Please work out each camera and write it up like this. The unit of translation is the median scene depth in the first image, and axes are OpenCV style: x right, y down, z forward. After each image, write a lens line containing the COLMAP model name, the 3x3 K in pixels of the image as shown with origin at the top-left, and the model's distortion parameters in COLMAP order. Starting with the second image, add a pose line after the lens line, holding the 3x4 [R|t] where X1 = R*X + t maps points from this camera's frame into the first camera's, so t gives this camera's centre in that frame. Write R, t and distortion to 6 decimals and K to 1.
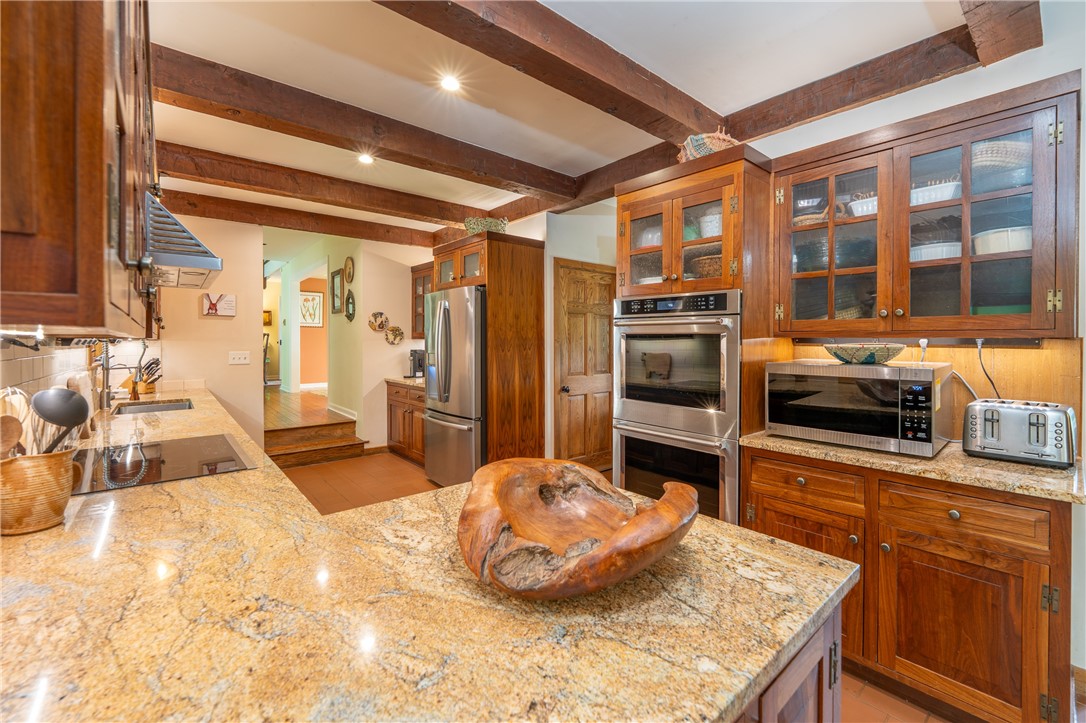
lens RADIAL K [[448.6, 0, 545.4], [0, 448.6, 351.7], [0, 0, 1]] dist [-0.008680, 0.000499]
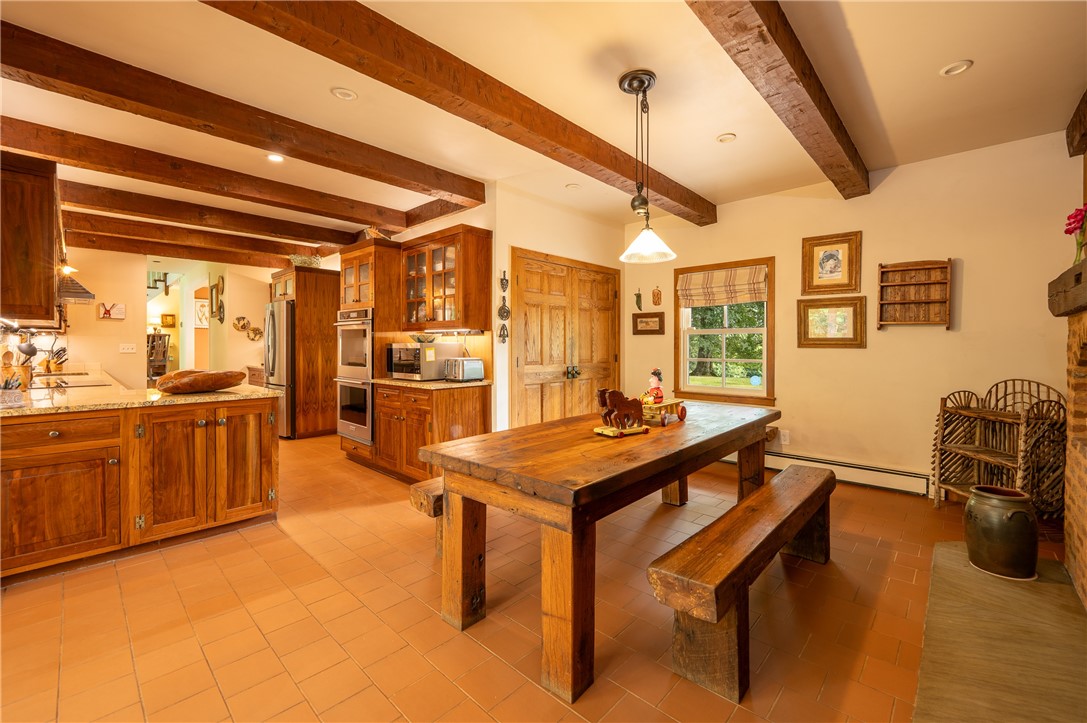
lens RADIAL K [[450.0, 0, 545.6], [0, 450.0, 356.2], [0, 0, 1]] dist [-0.014327, 0.000011]
pose [[0.994007, -0.000197, 0.109313, 0.544885], [0.000591, 0.999993, -0.003568, 0.050863], [-0.109312, 0.003611, 0.994001, -0.620754]]
